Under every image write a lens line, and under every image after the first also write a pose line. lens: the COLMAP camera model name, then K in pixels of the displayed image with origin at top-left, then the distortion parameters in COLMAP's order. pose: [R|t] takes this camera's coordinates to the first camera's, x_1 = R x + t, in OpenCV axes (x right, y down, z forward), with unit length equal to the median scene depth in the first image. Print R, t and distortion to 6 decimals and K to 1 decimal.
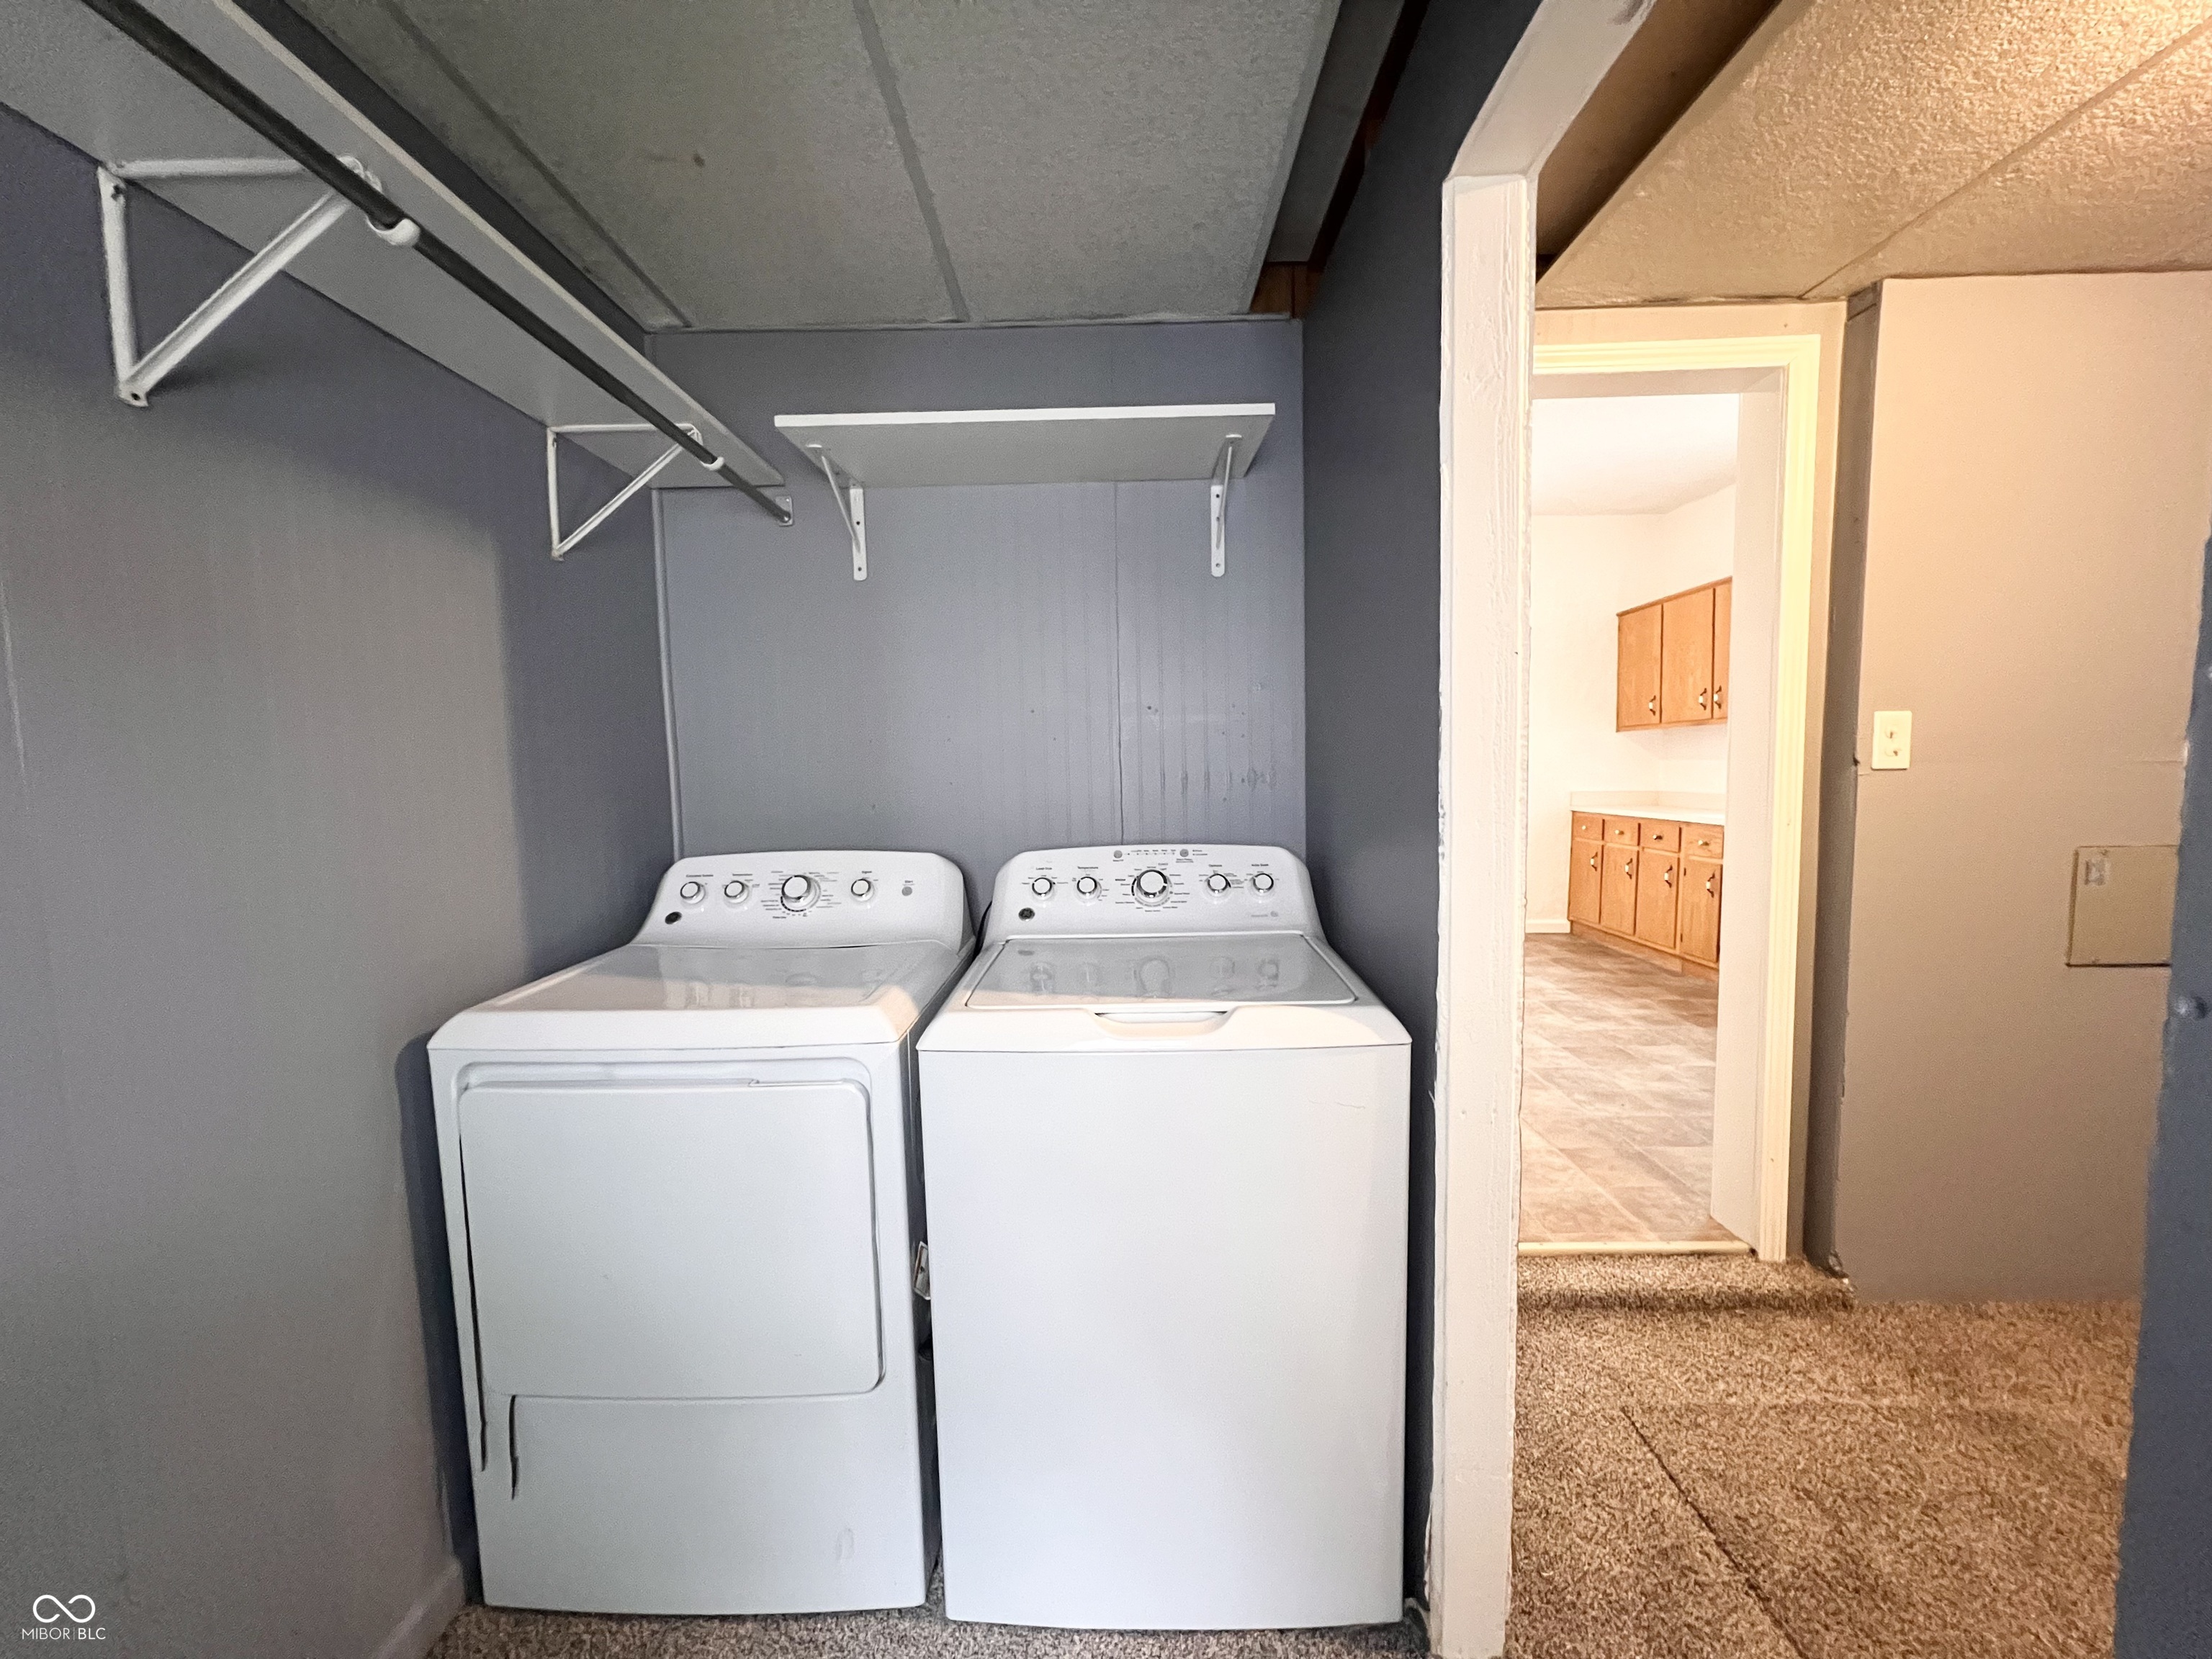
lens RADIAL K [[888.7, 0, 1104.4], [0, 888.7, 834.3], [0, 0, 1]] dist [-0.002380, -0.000411]
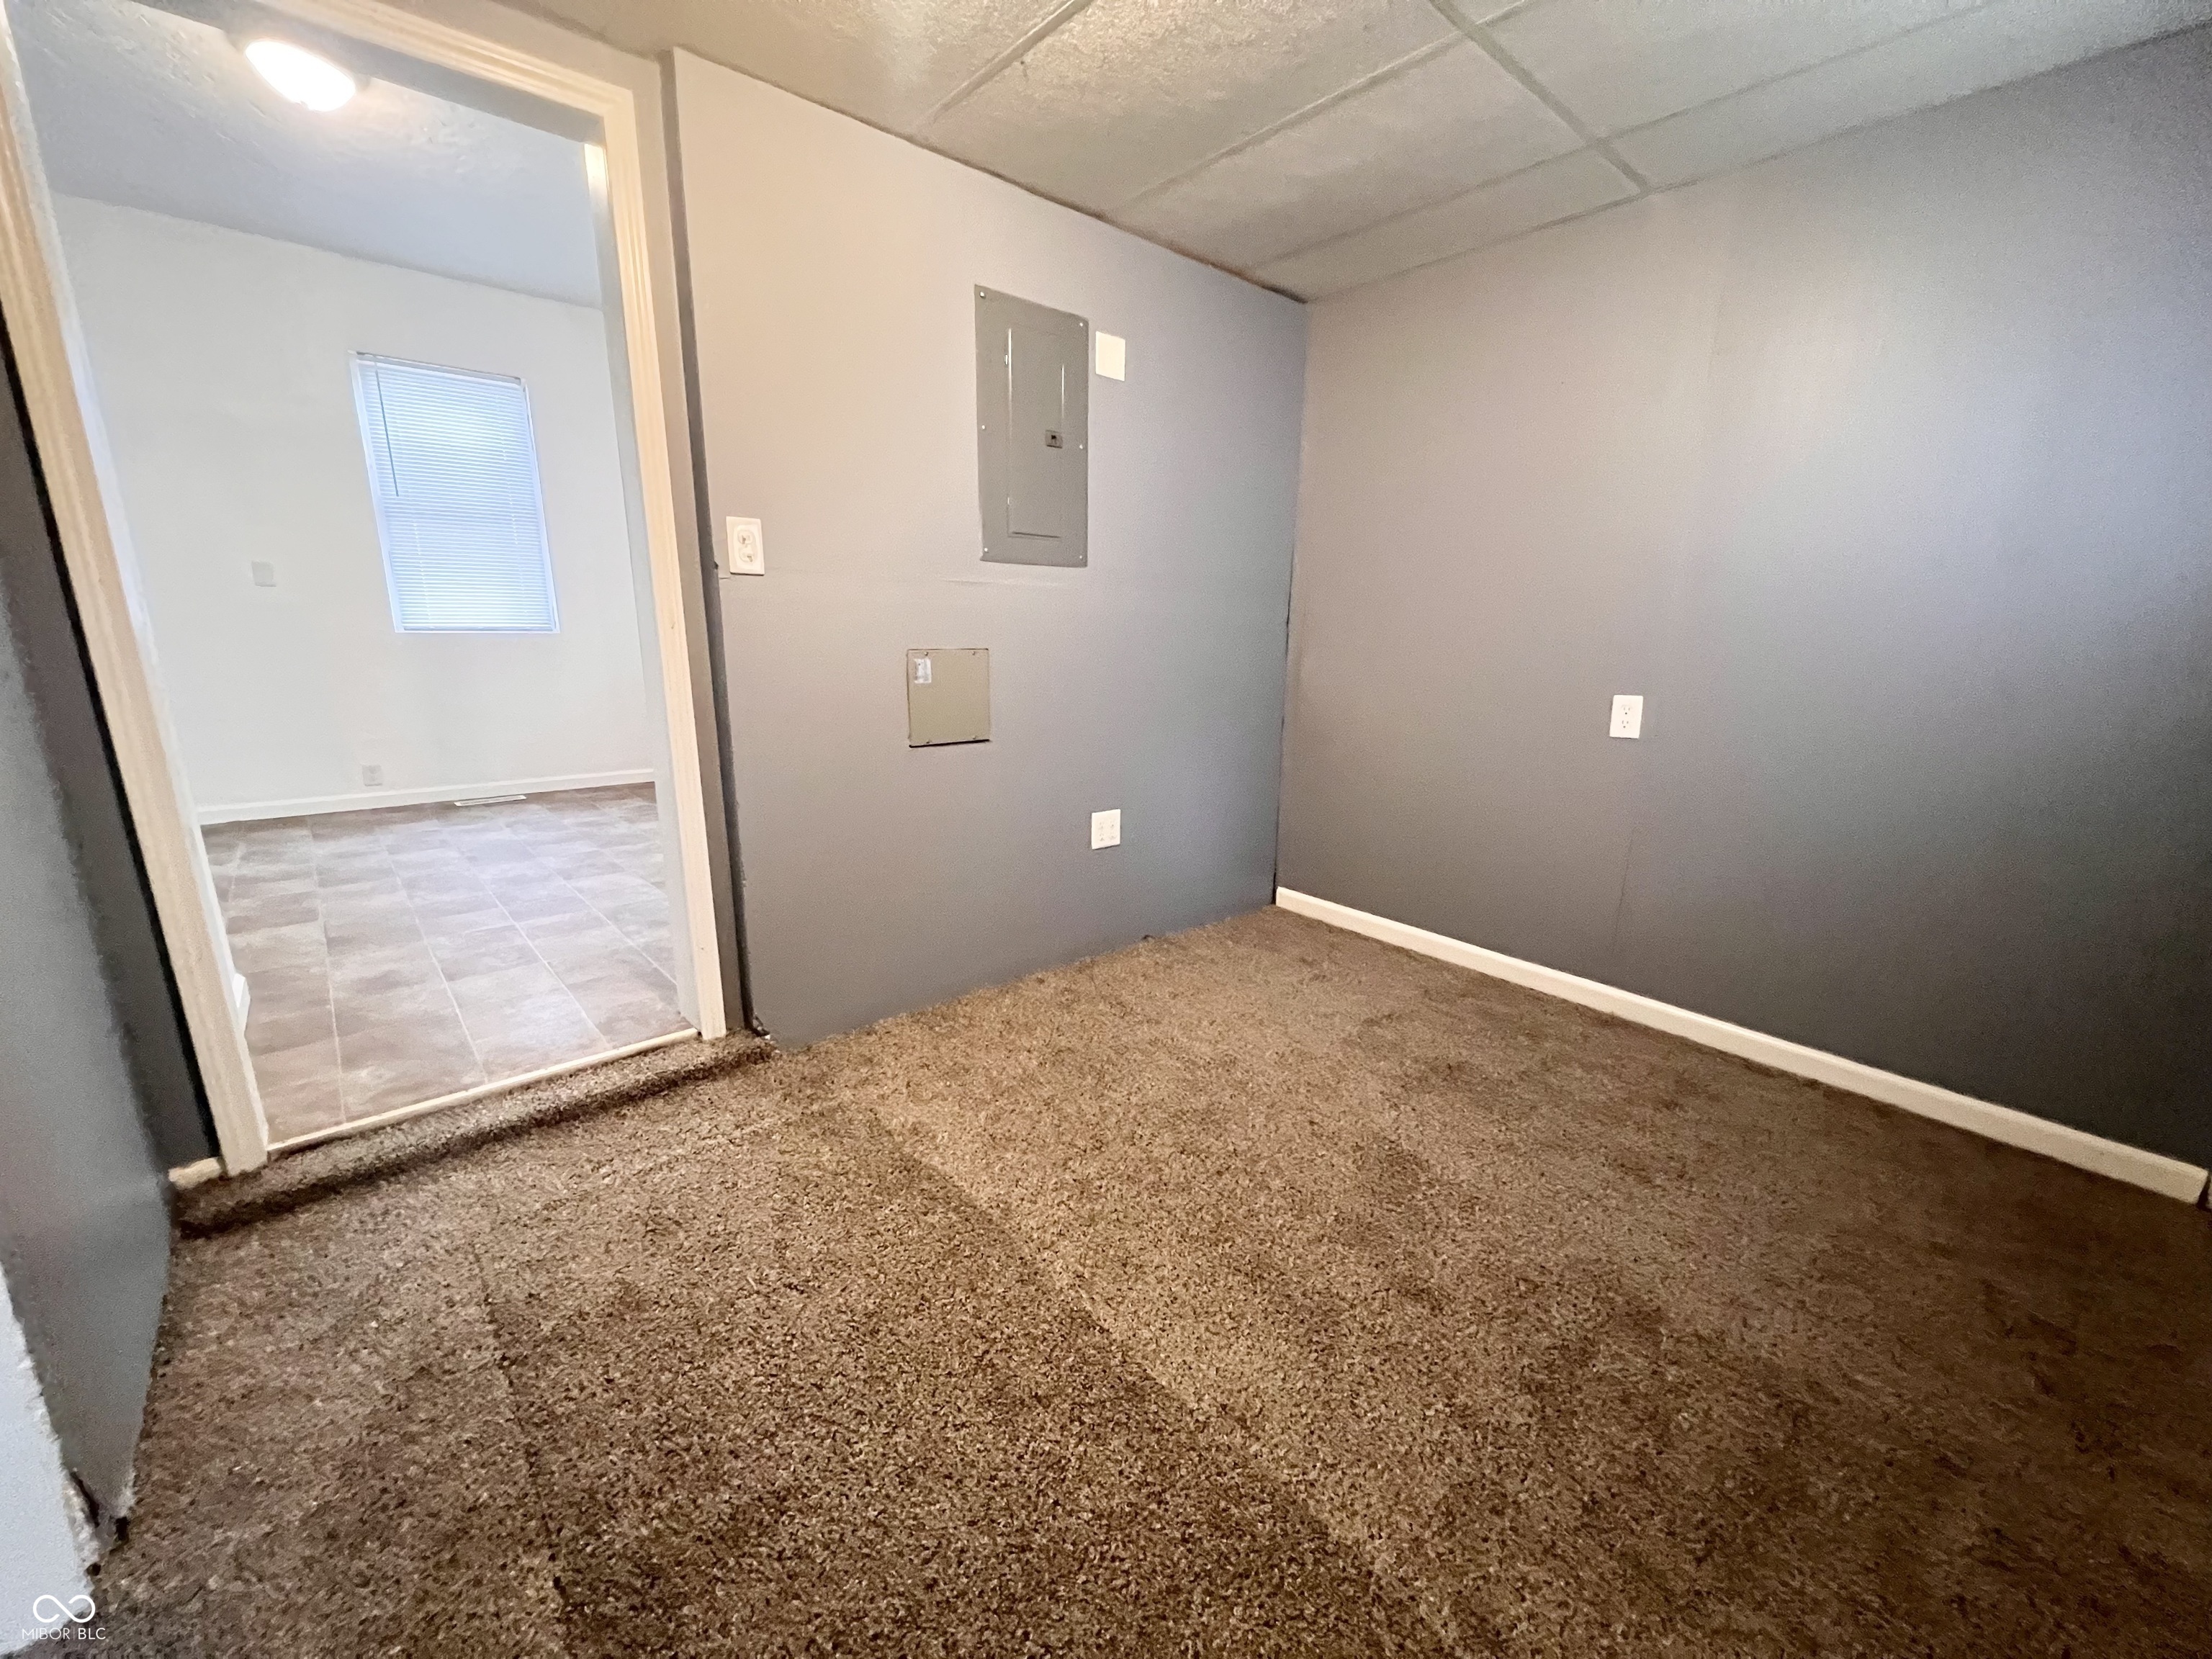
lens RADIAL K [[884.0, 0, 1111.9], [0, 884.0, 836.8], [0, 0, 1]] dist [-0.000861, 0.000584]
pose [[0.730797, -0.135330, 0.669046, 0.266413], [0.028081, 0.985281, 0.168623, 0.042447], [-0.682017, -0.104442, 0.723840, -0.063533]]
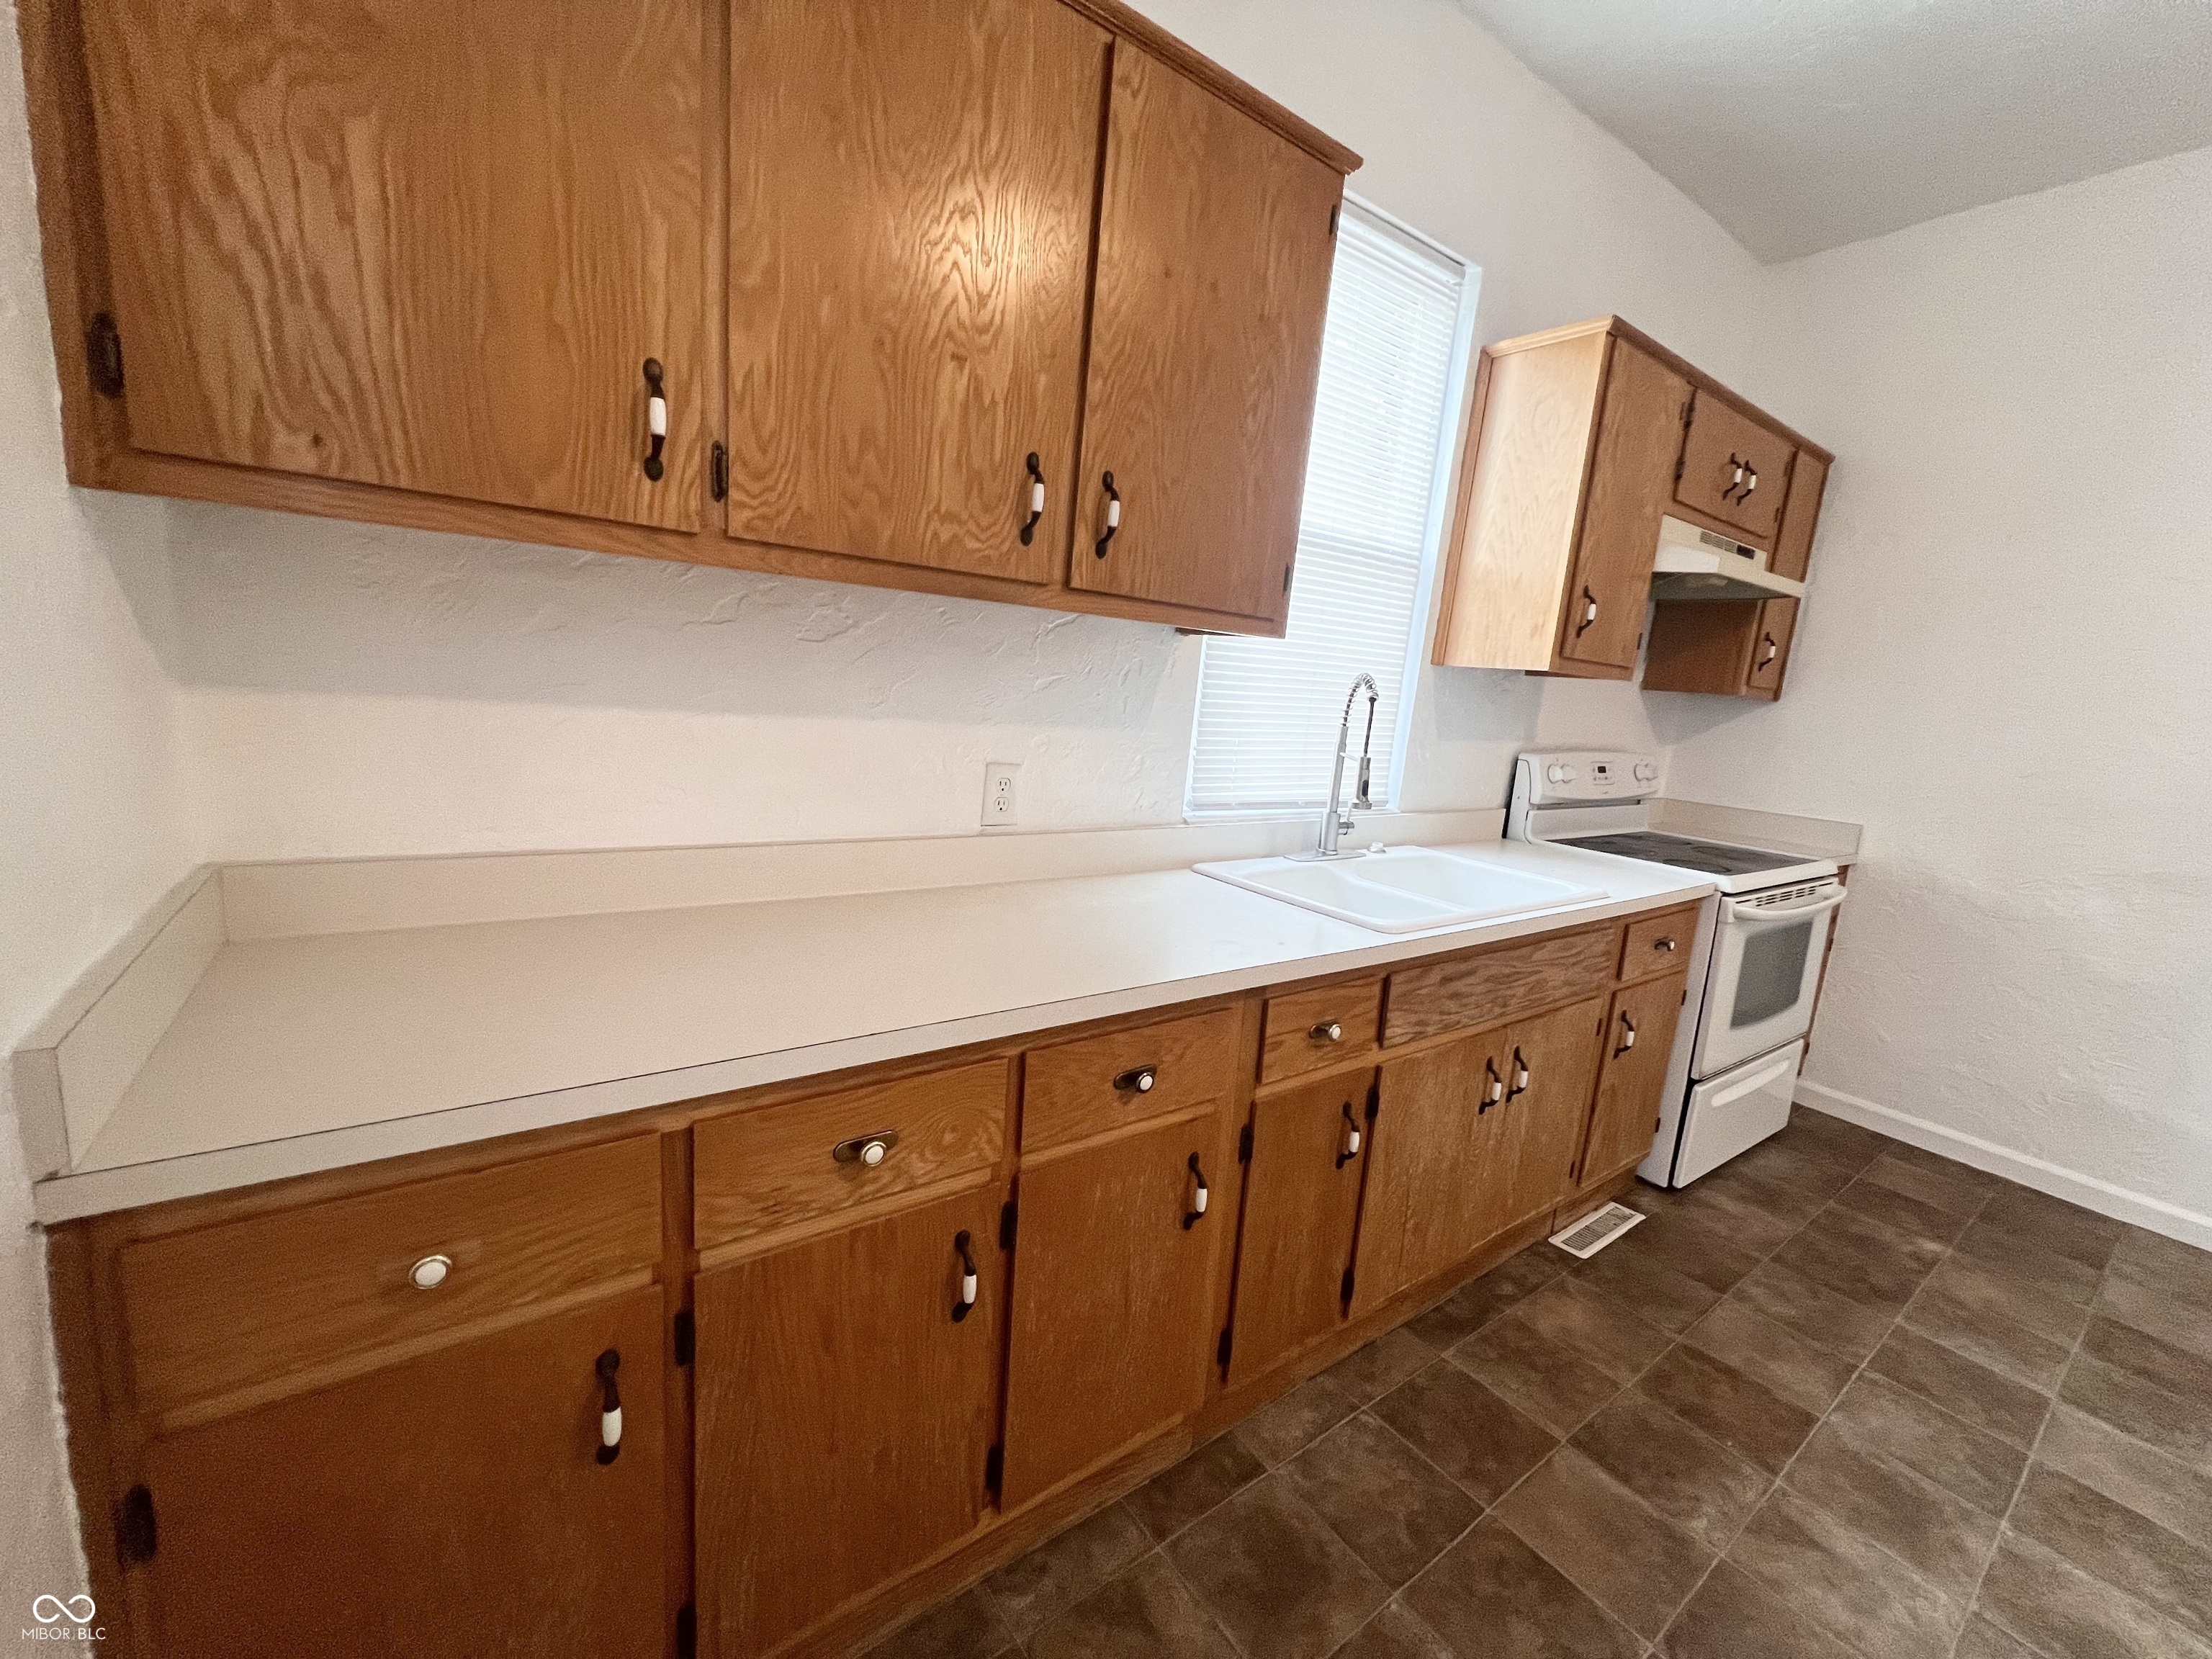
lens RADIAL K [[884.0, 0, 1106.8], [0, 884.0, 834.2], [0, 0, 1]] dist [-0.000861, 0.000584]
pose [[-0.601576, -0.175209, 0.779364, 0.712311], [-0.012234, 0.977556, 0.210322, -0.177114], [-0.798722, 0.116990, -0.590217, 1.796352]]
